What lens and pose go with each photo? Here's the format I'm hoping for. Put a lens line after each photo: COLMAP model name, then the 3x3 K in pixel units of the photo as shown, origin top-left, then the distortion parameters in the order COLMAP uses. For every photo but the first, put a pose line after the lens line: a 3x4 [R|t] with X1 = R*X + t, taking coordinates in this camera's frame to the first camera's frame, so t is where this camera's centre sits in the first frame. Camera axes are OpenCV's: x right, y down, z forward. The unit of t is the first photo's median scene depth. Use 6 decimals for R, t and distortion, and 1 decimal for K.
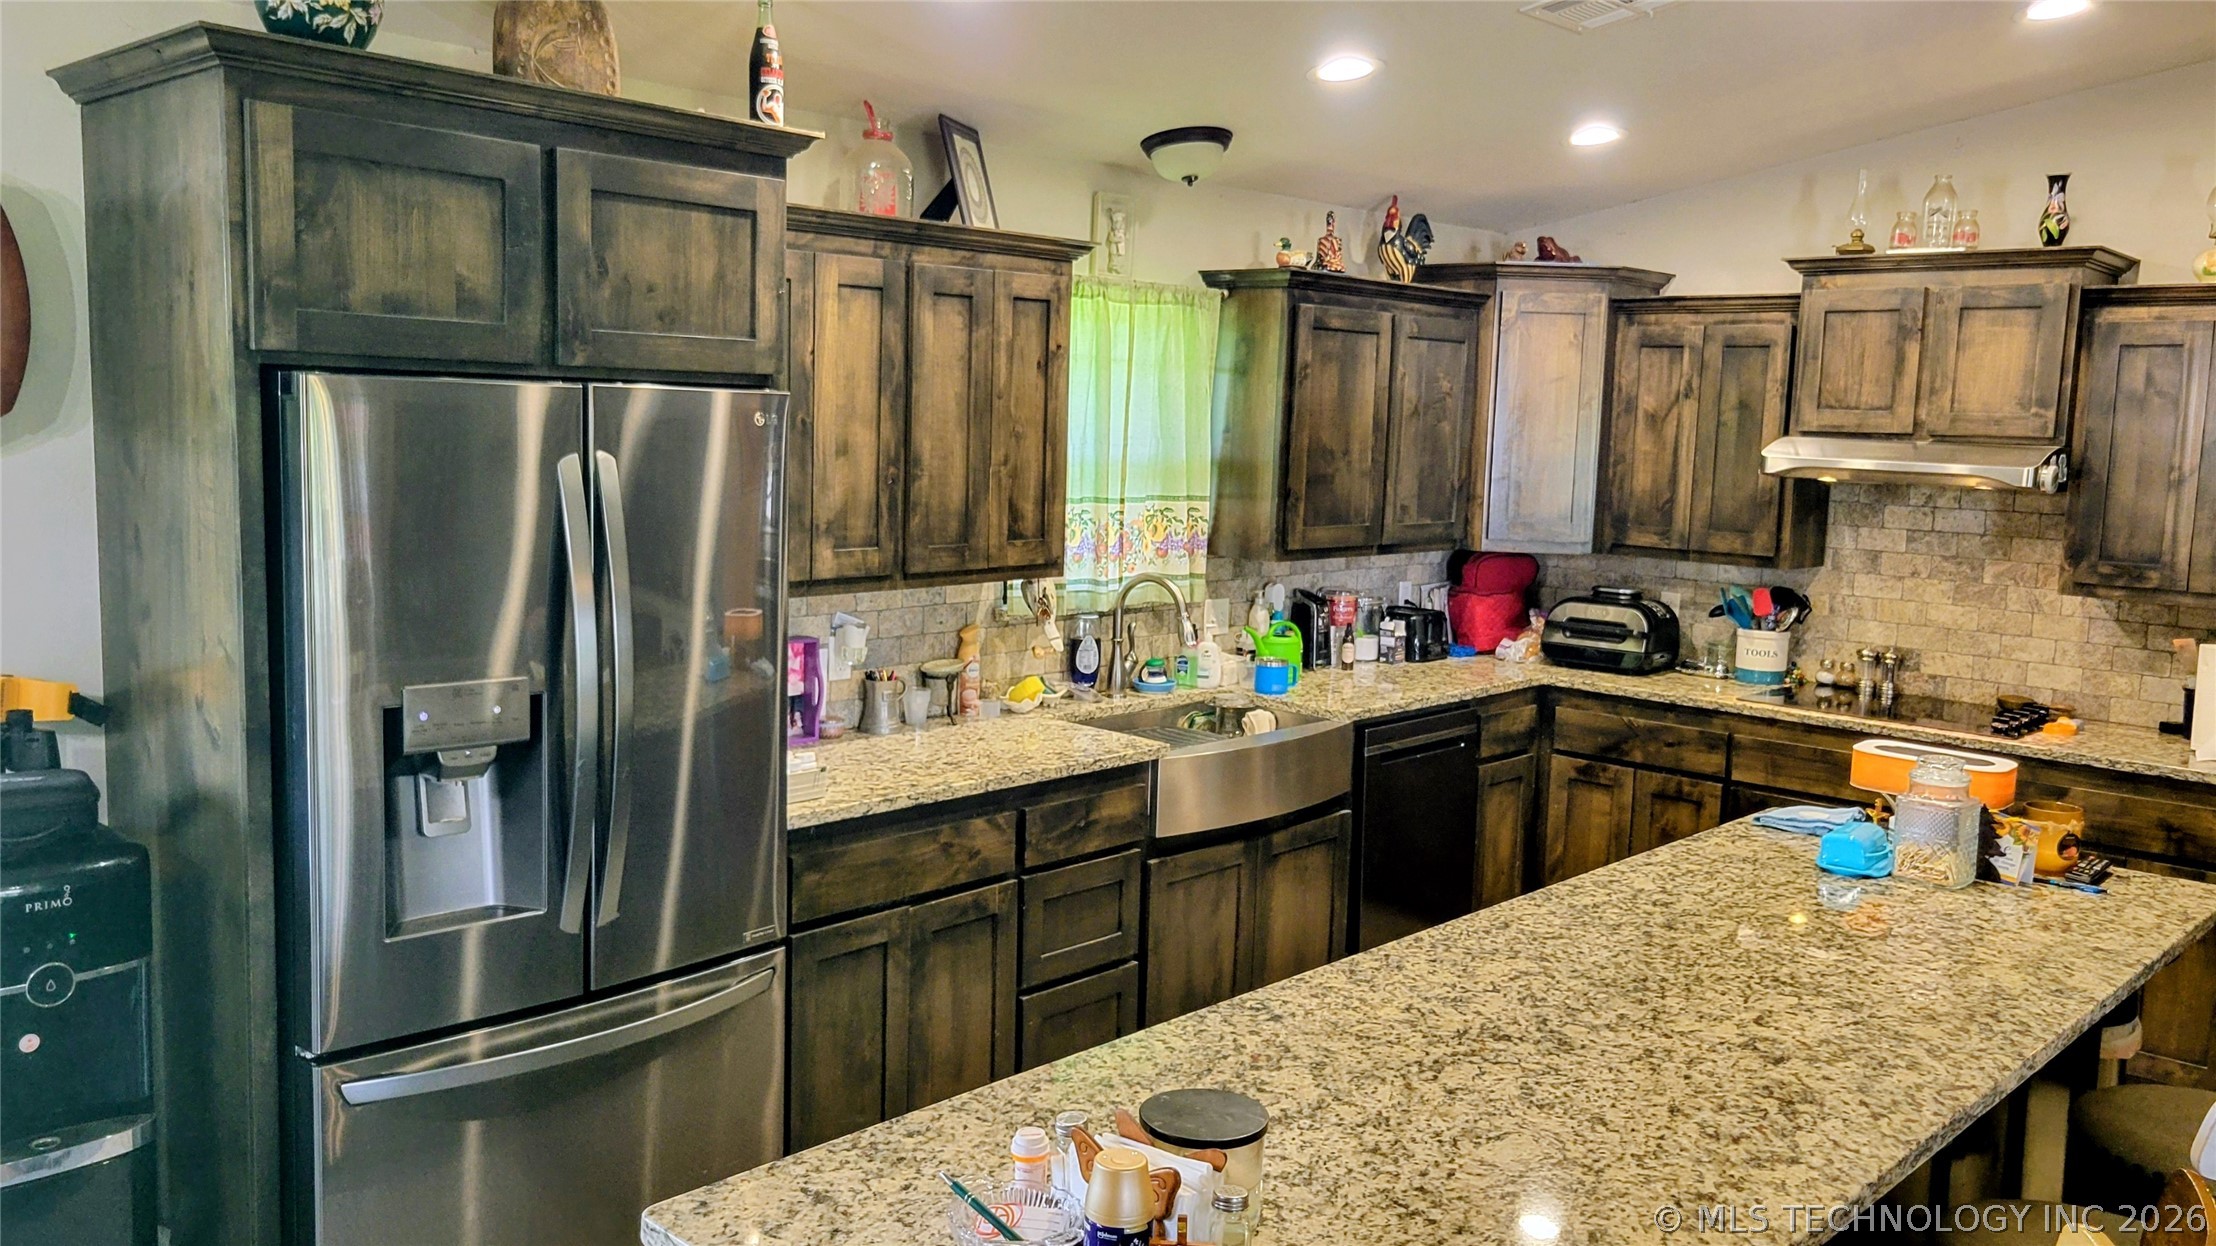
lens RADIAL K [[1705.8, 0, 1108.0], [0, 1705.8, 623.0], [0, 0, 1]] dist [0.029283, 0.000147]
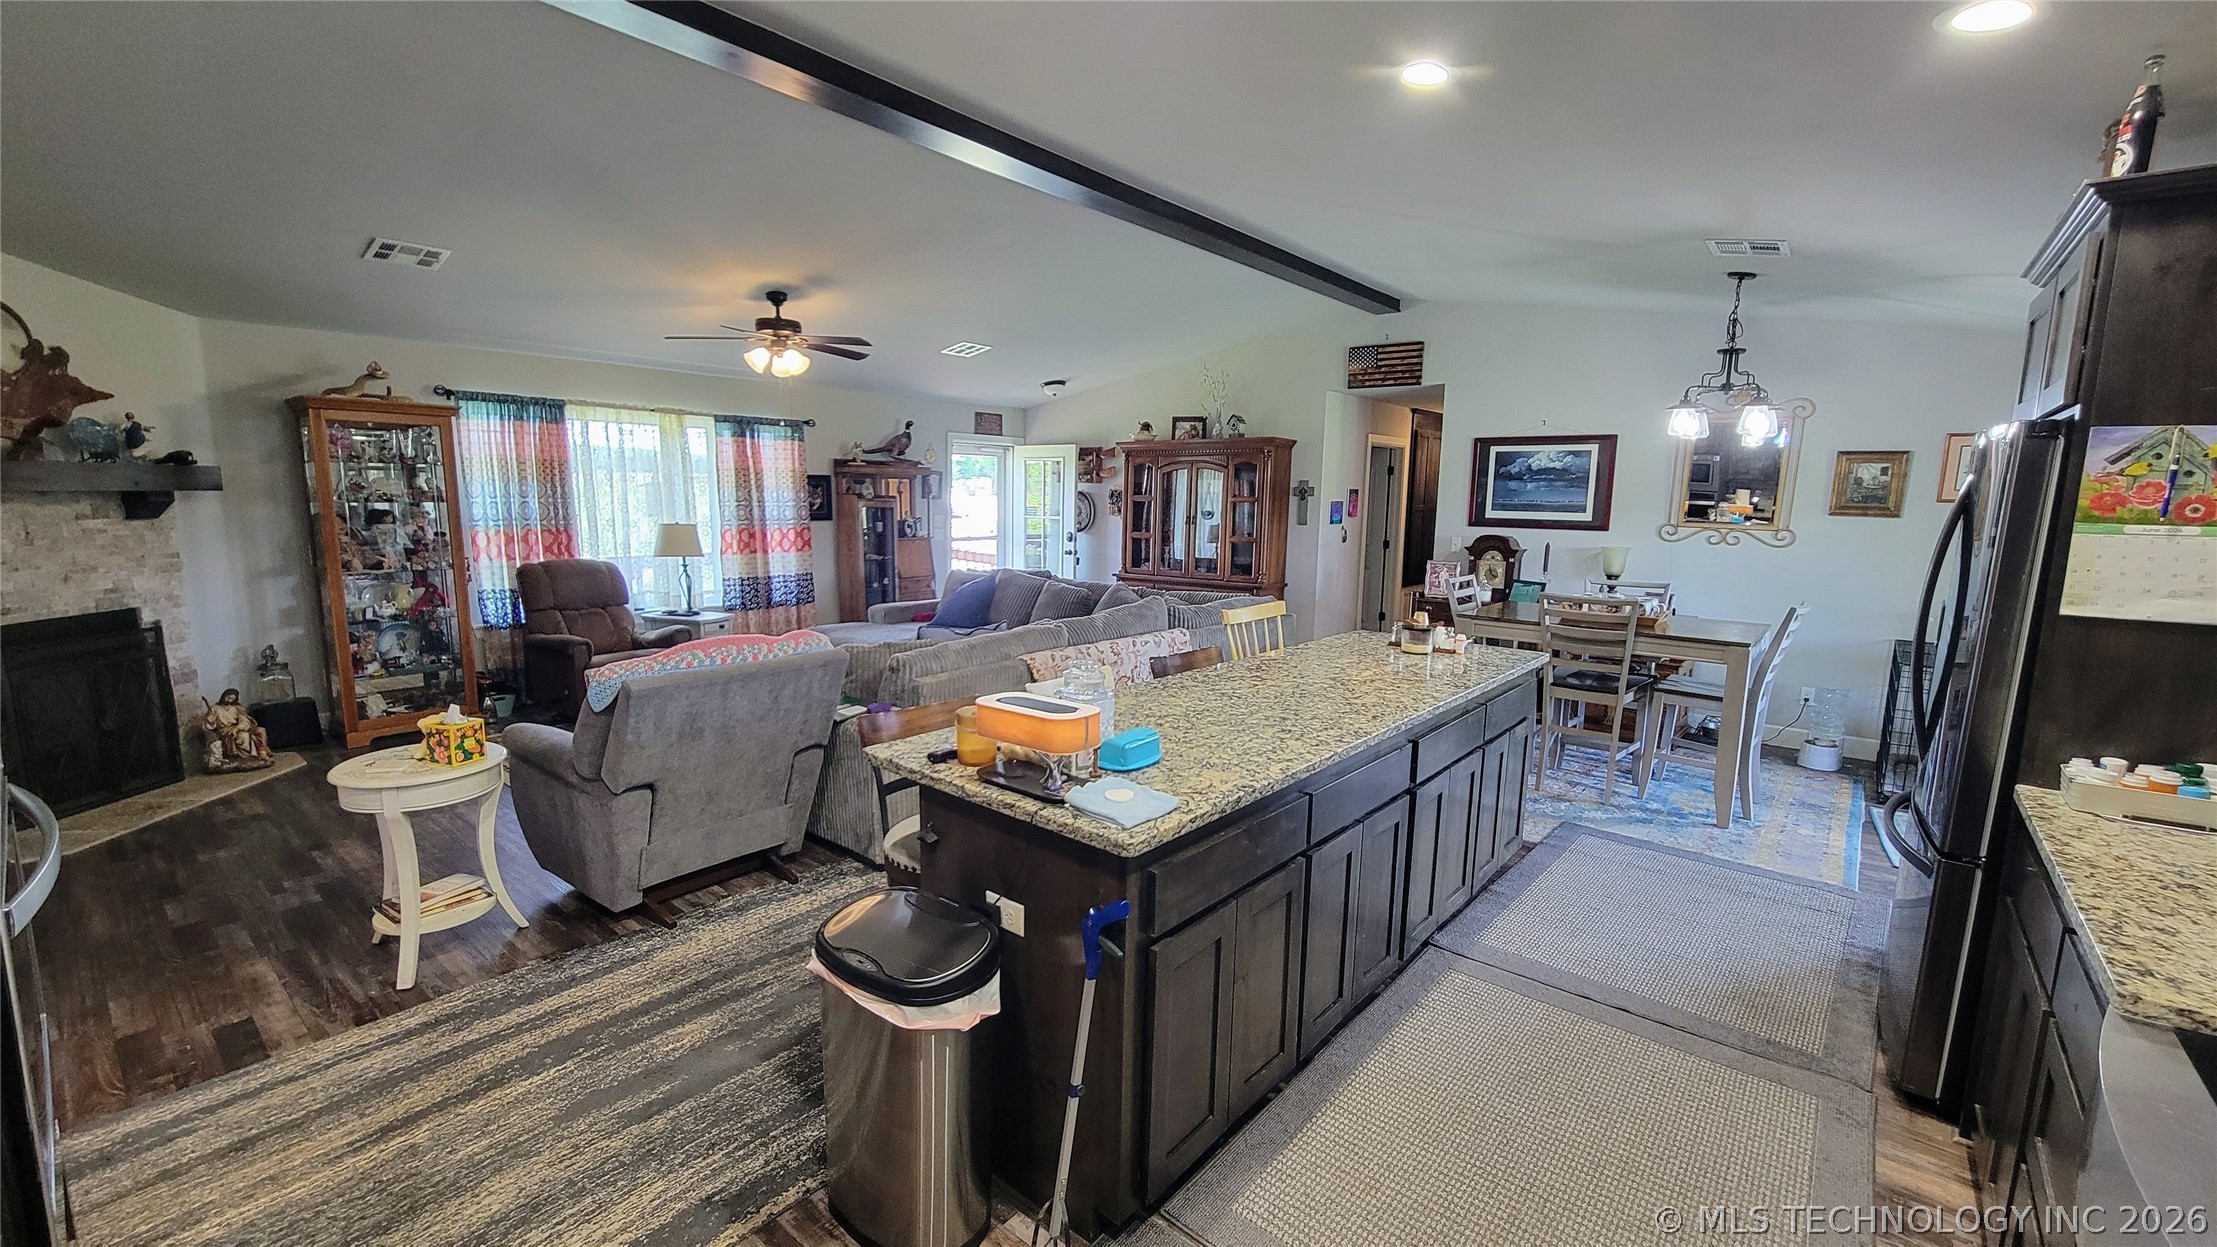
lens RADIAL K [[906.1, 0, 1118.0], [0, 906.1, 624.4], [0, 0, 1]] dist [0.000961, 0.000009]
pose [[-0.995845, -0.034283, -0.084363, 0.325310], [-0.055696, 0.962245, 0.266424, -0.085131], [0.072044, 0.270016, -0.960157, 1.041478]]
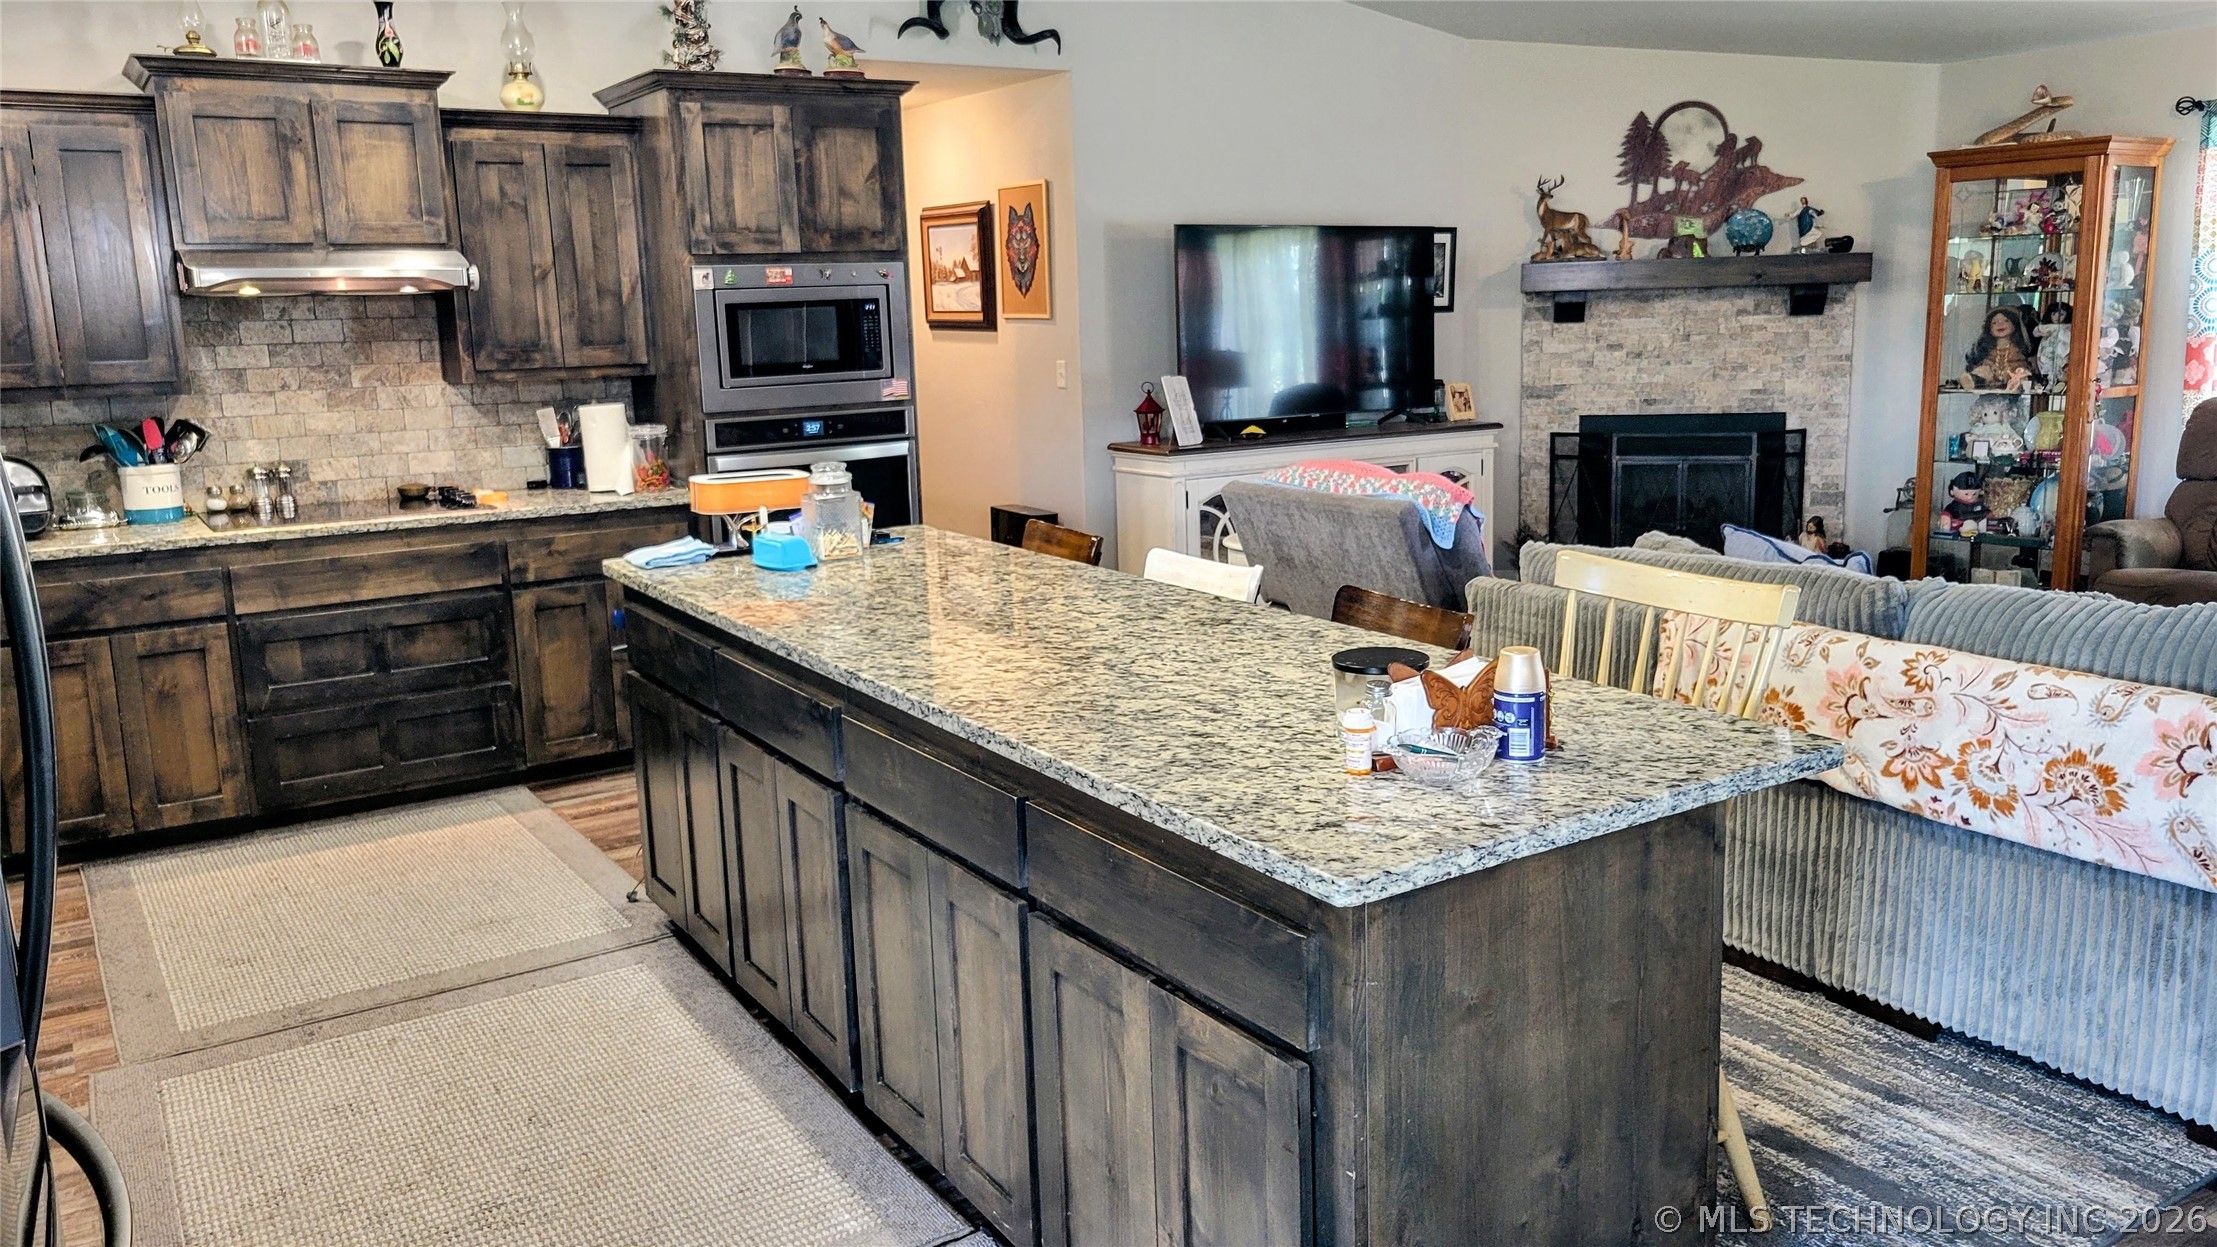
lens RADIAL K [[1664.7, 0, 1108.5], [0, 1664.7, 623.5], [0, 0, 1]] dist [0.035880, 0.000414]
pose [[0.232284, -0.224332, 0.946424, -0.433477], [0.155139, 0.969127, 0.191637, -0.008271], [-0.960196, 0.102313, 0.259915, 0.303834]]
